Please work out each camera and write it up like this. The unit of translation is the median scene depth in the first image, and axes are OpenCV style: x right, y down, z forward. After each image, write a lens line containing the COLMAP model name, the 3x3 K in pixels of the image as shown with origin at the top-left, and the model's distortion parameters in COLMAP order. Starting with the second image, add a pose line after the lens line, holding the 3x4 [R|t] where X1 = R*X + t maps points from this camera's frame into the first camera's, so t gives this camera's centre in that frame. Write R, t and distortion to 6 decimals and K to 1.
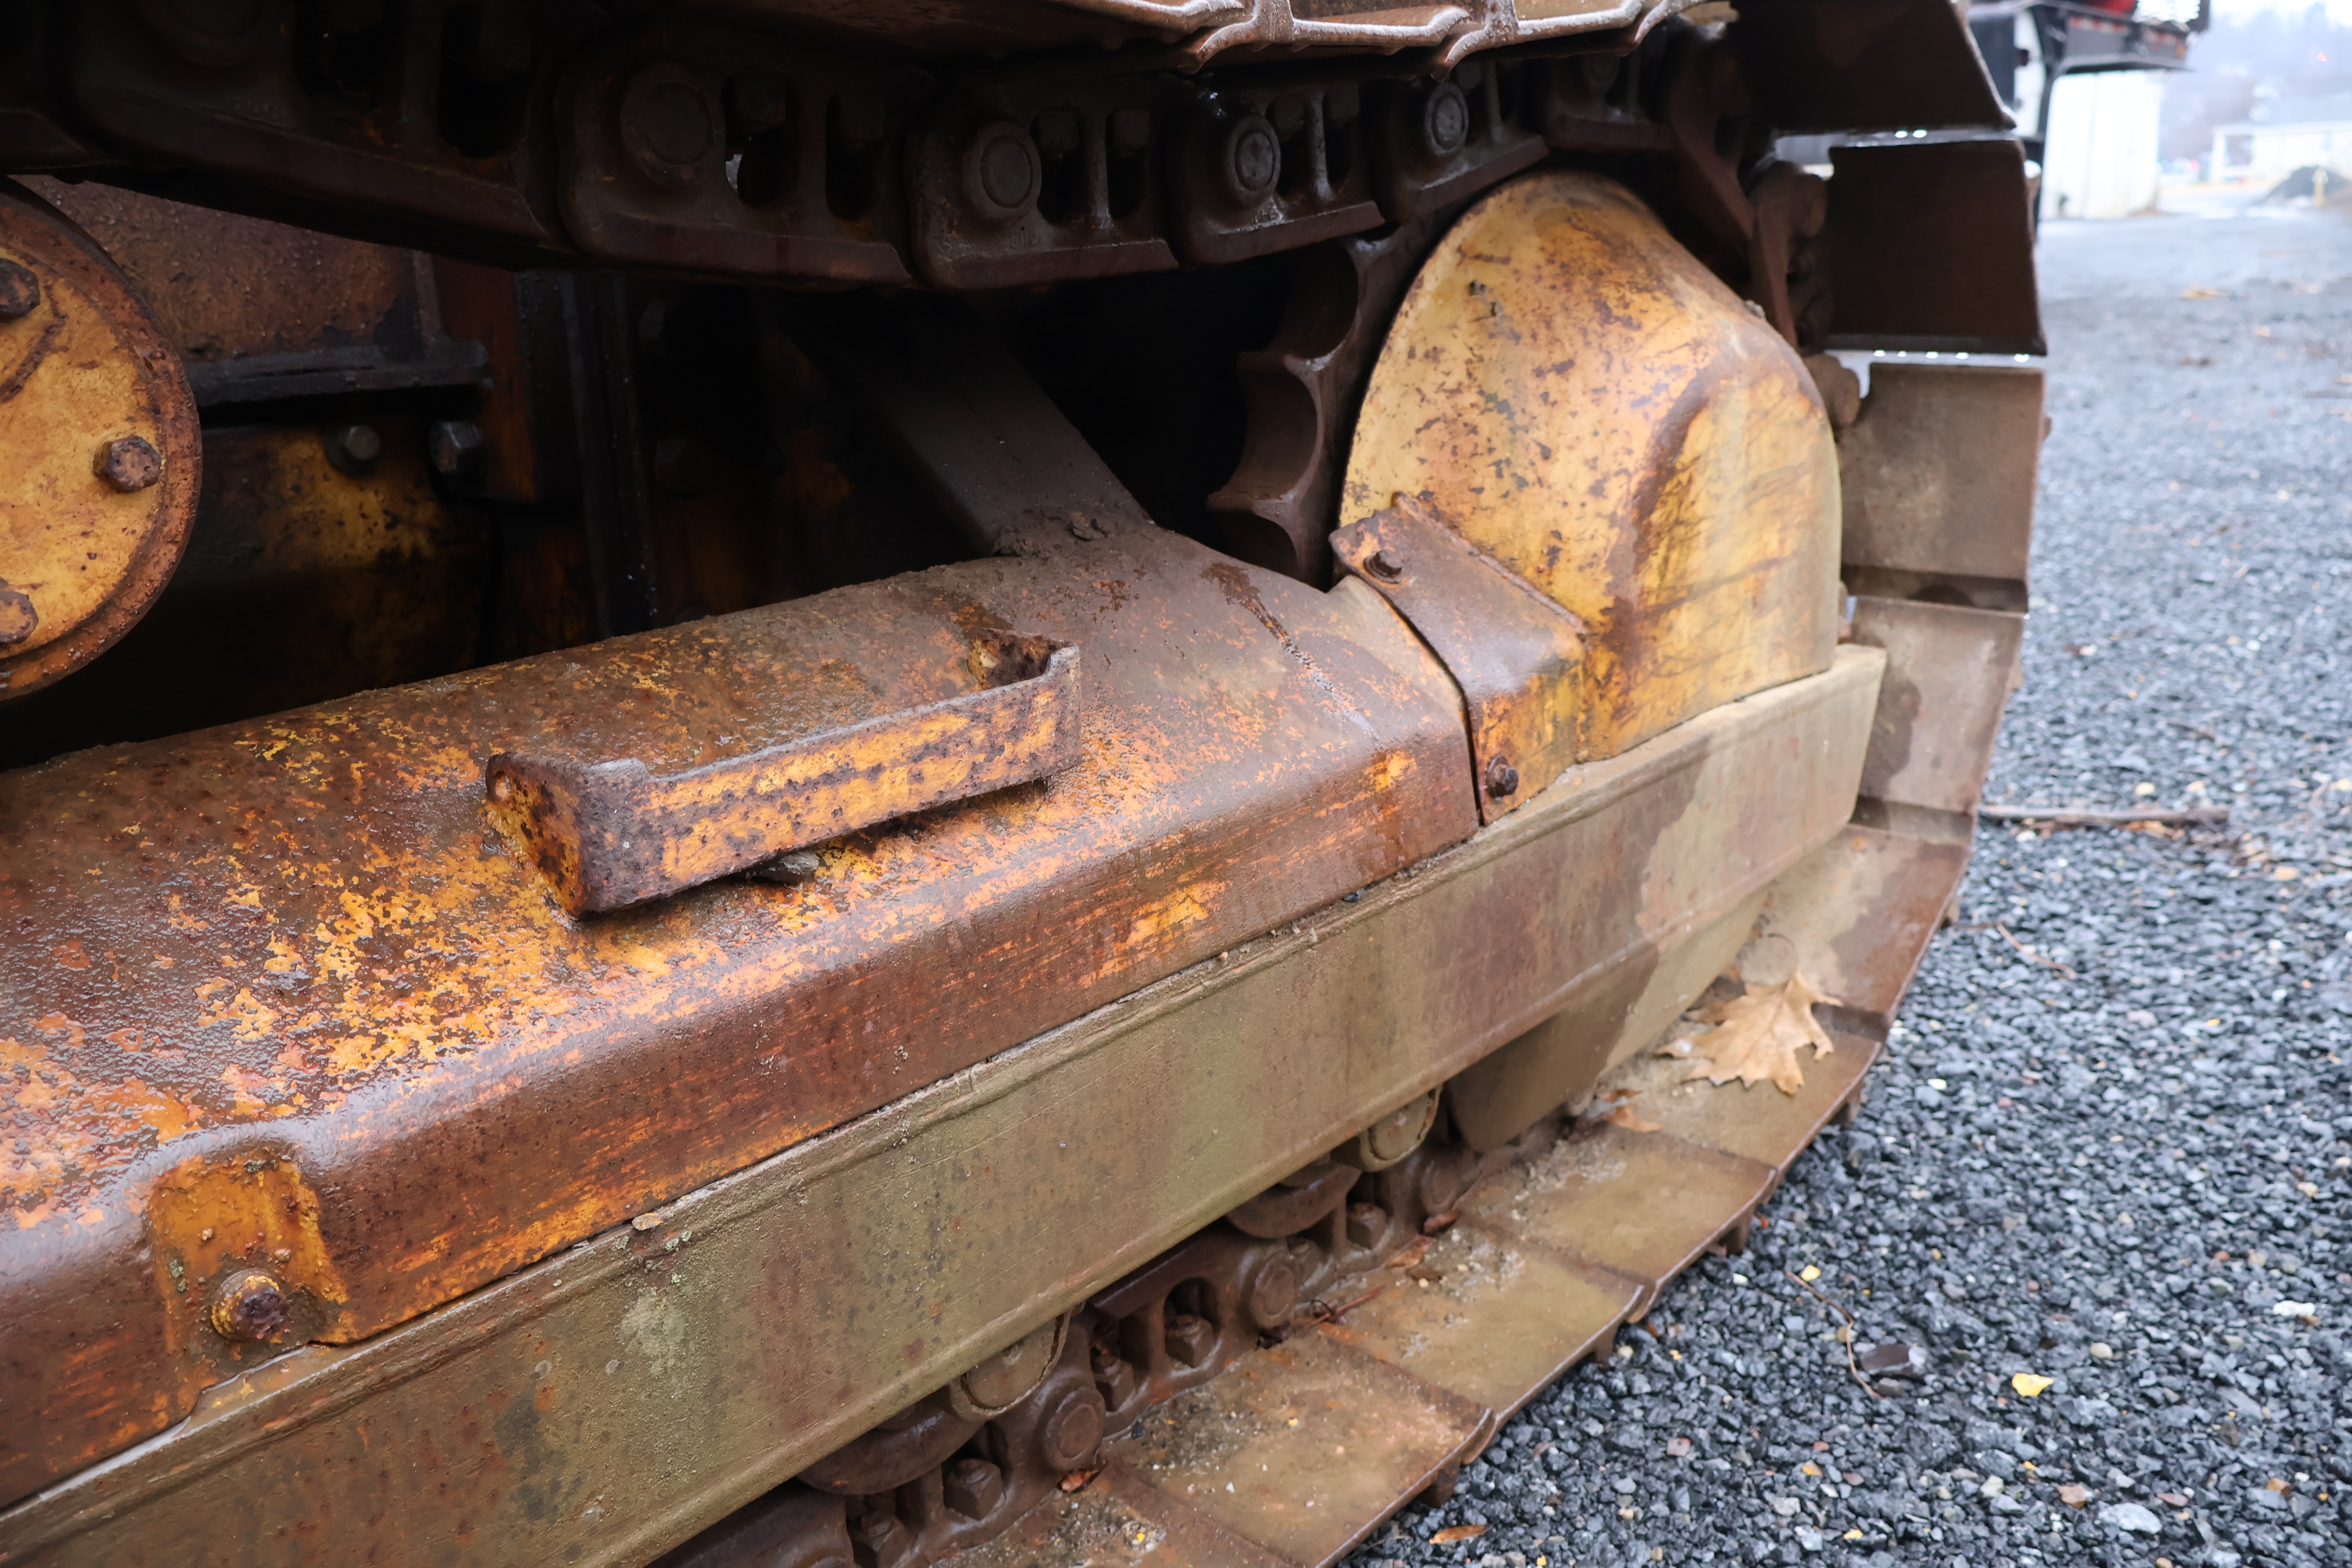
lens RADIAL K [[2000.2, 0, 1170.7], [0, 2000.2, 623.0], [0, 0, 1]] dist [0.012170, 0.005145]
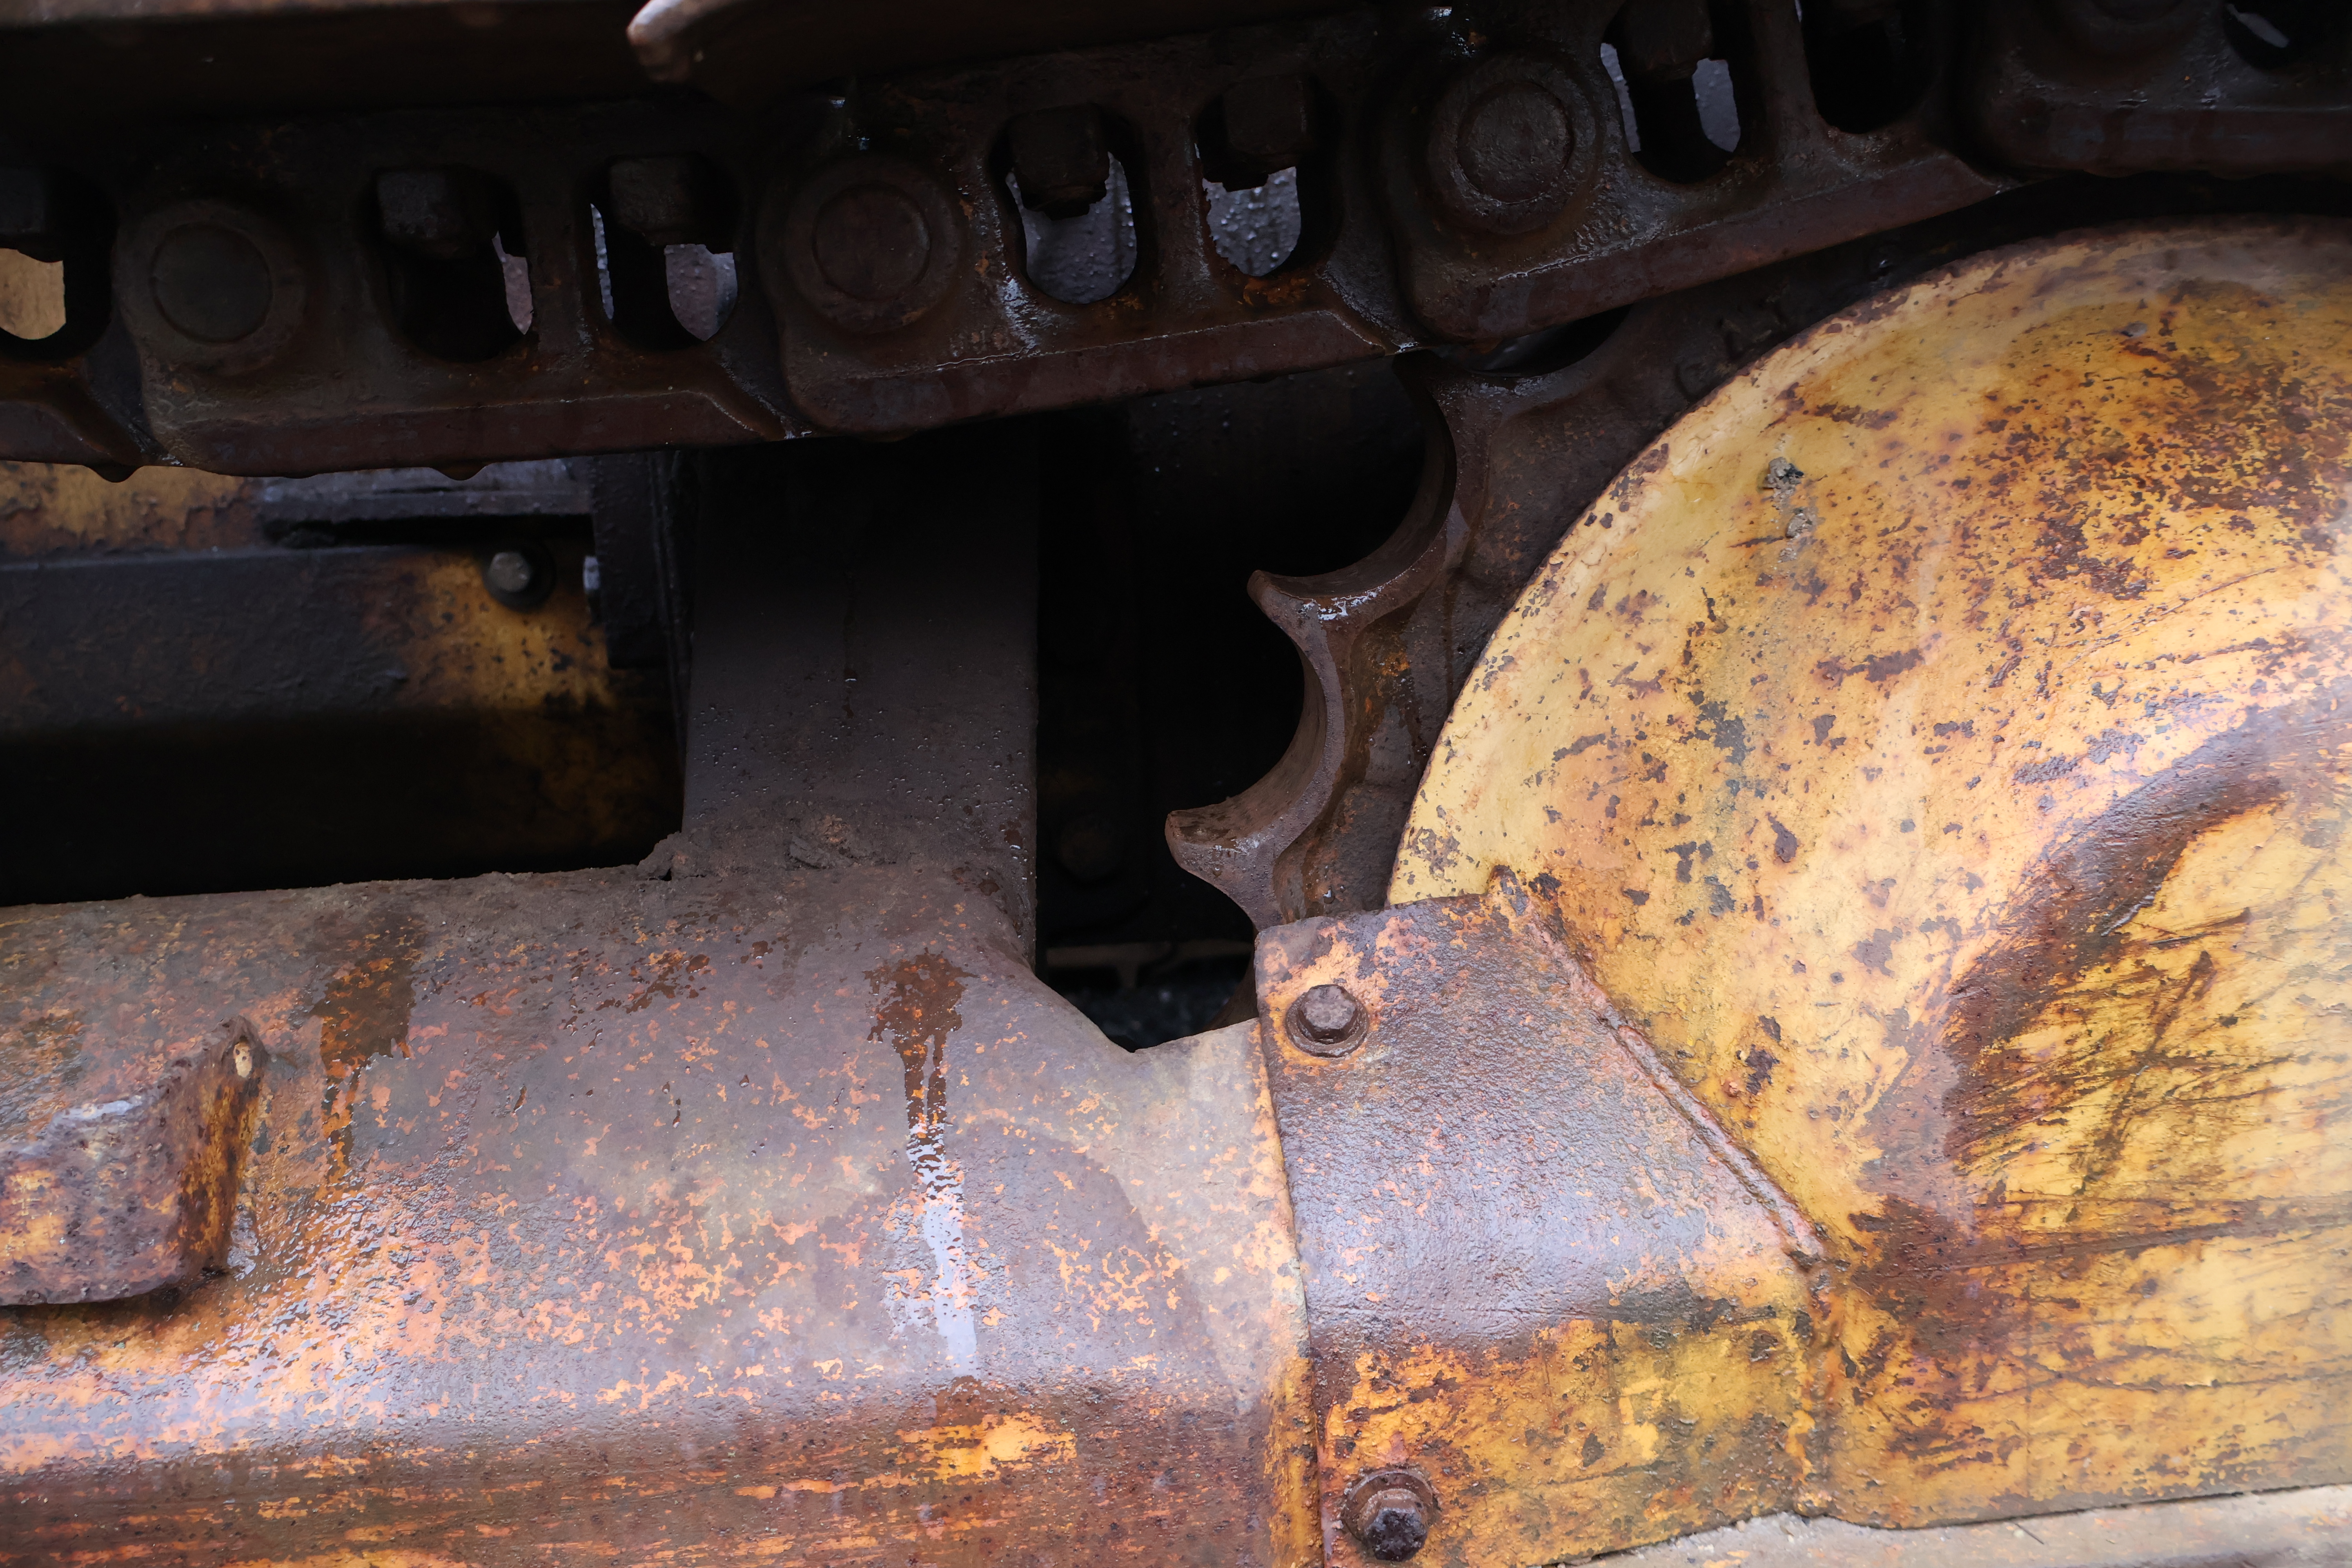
lens RADIAL K [[1970.7, 0, 1176.0], [0, 1970.7, 689.5], [0, 0, 1]] dist [0.000363, -0.006129]
pose [[0.707936, 0.142068, -0.691840, 0.397109], [-0.127523, 0.989172, 0.072635, -0.136150], [0.694669, 0.036804, 0.718388, 0.574117]]
